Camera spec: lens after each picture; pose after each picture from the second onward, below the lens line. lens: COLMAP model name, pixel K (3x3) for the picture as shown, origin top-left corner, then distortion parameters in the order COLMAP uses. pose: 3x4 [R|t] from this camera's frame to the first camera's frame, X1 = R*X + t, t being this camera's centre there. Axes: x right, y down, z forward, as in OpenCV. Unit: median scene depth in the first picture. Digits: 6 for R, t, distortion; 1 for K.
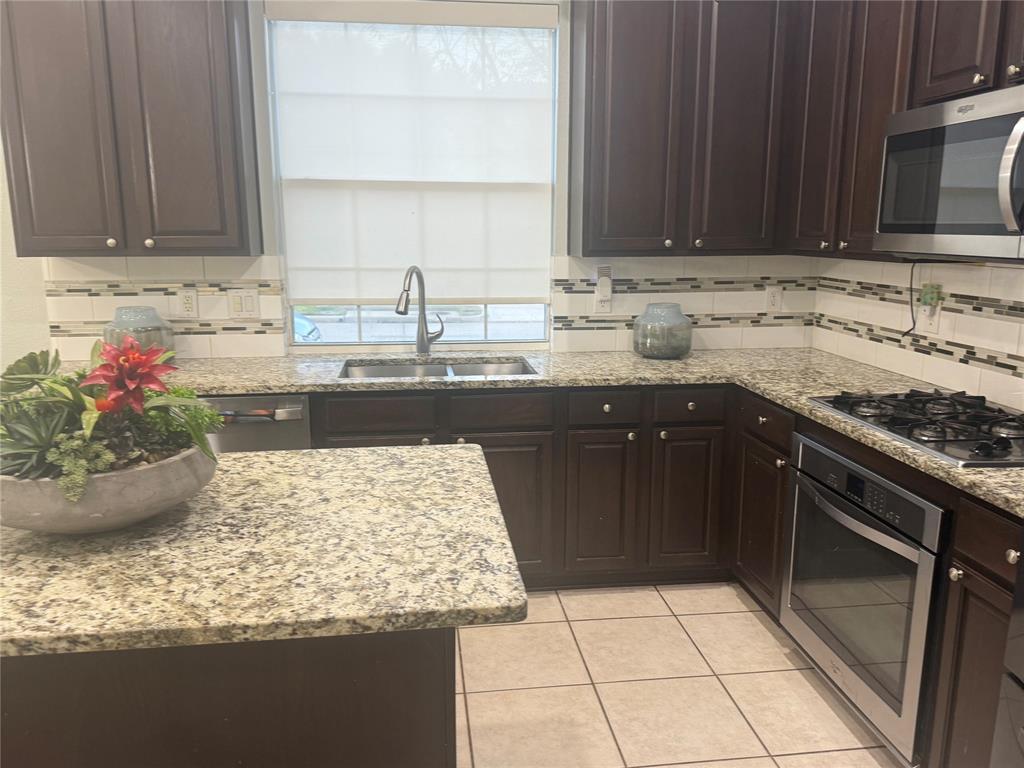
lens RADIAL K [[793.7, 0, 517.2], [0, 793.7, 386.0], [0, 0, 1]] dist [0.145351, -0.261640]
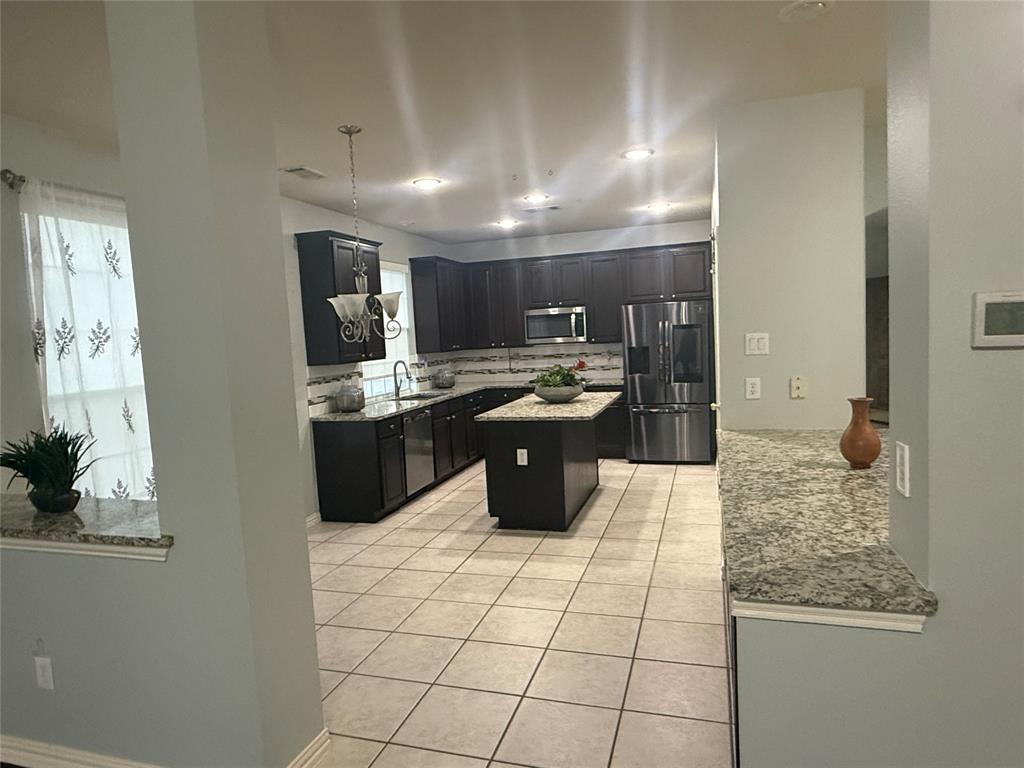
lens RADIAL K [[633.8, 0, 506.9], [0, 633.8, 387.7], [0, 0, 1]] dist [-0.002143, -0.000587]
pose [[0.427386, -0.102184, 0.898276, -2.158195], [0.226190, 0.974078, 0.003189, 0.003770], [-0.875317, 0.201818, 0.439420, -0.187578]]
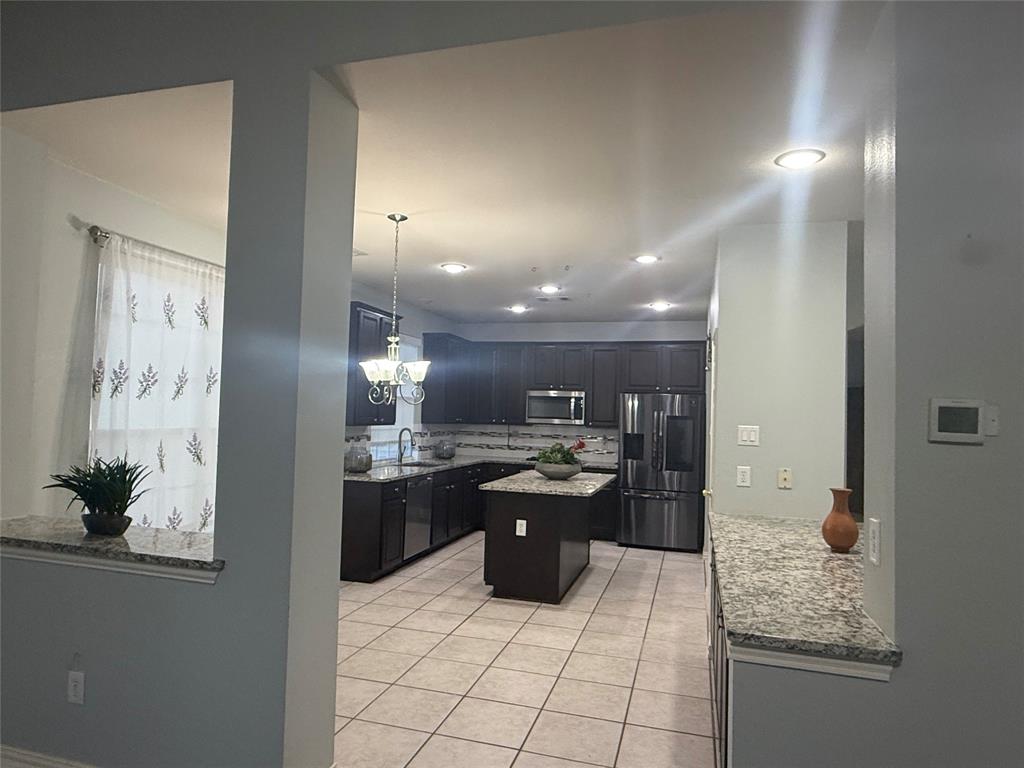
lens RADIAL K [[633.8, 0, 506.9], [0, 633.8, 387.7], [0, 0, 1]] dist [-0.002143, -0.000587]
pose [[0.410901, 0.047686, 0.910432, -2.289792], [0.147777, 0.981941, -0.118126, 0.018008], [-0.899624, 0.183079, 0.396433, -0.178921]]
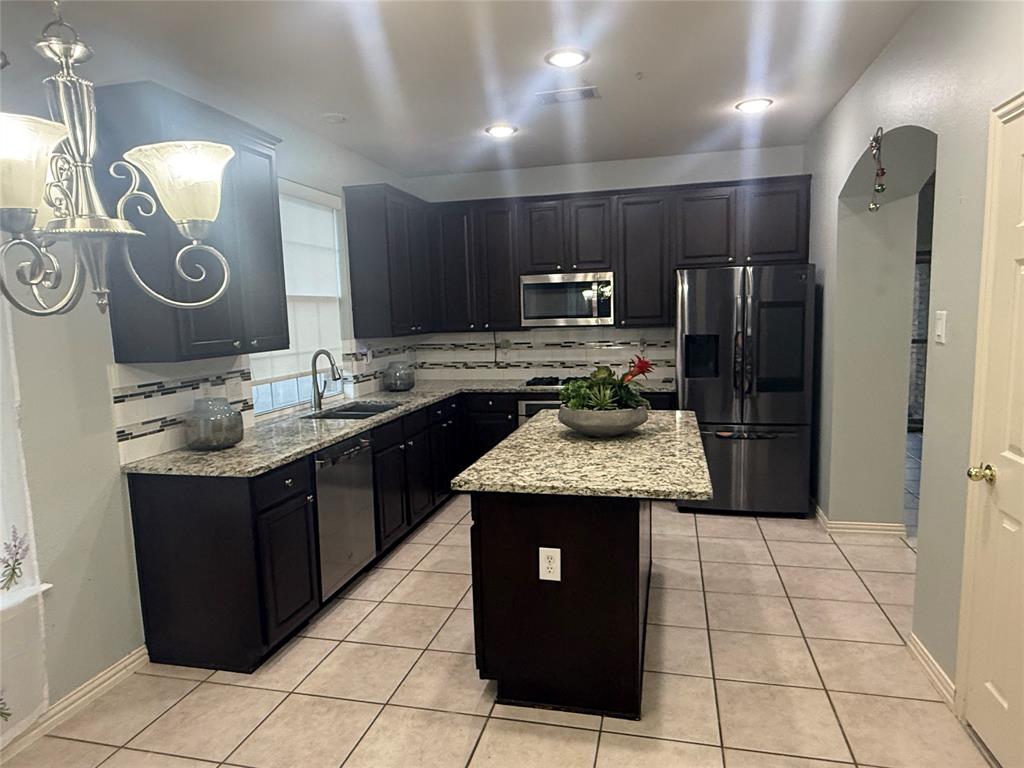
lens RADIAL K [[639.3, 0, 517.4], [0, 639.3, 384.3], [0, 0, 1]] dist [0.004529, 0.000140]
pose [[0.360762, -0.118333, 0.925121, -1.366525], [0.210114, 0.976731, 0.042998, -0.072878], [-0.908682, 0.178869, 0.377230, 0.256716]]
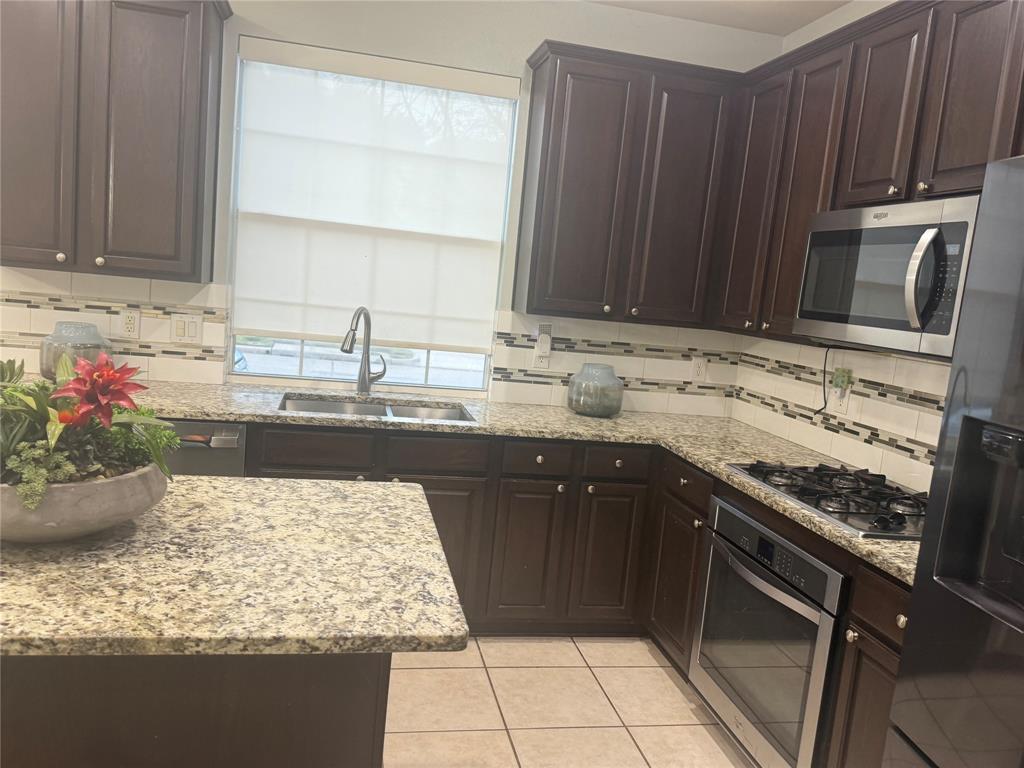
lens RADIAL K [[793.6, 0, 512.0], [0, 793.6, 384.0], [0, 0, 1]] dist [0.133236, -0.211108]
pose [[0.992844, 0.083839, 0.085035, -0.021295], [-0.078135, 0.994599, -0.068324, 0.003783], [-0.090304, 0.061190, 0.994033, -0.038730]]
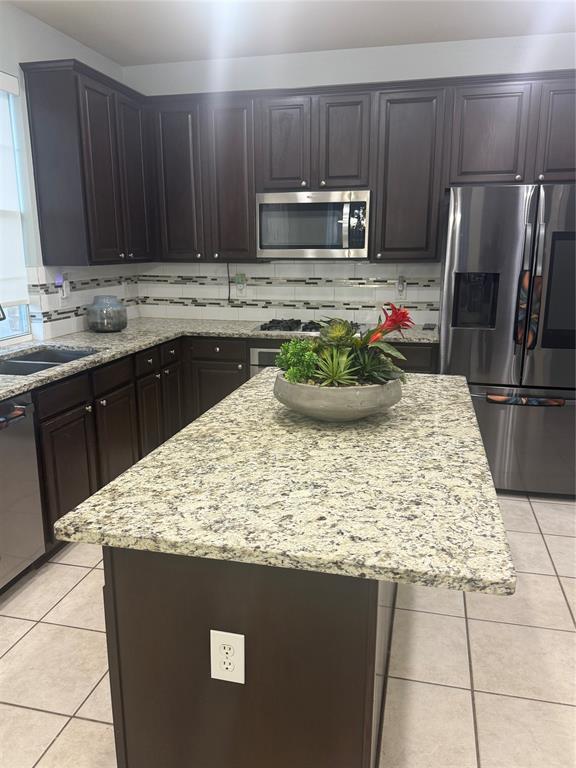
lens RADIAL K [[595.2, 0, 288.0], [0, 595.2, 384.0], [0, 0, 1]] dist [0.133236, -0.211108]
pose [[0.356215, -0.215468, 0.909222, -0.970834], [0.184332, 0.970133, 0.157685, -0.072496], [-0.916042, 0.111429, 0.385293, 0.325584]]
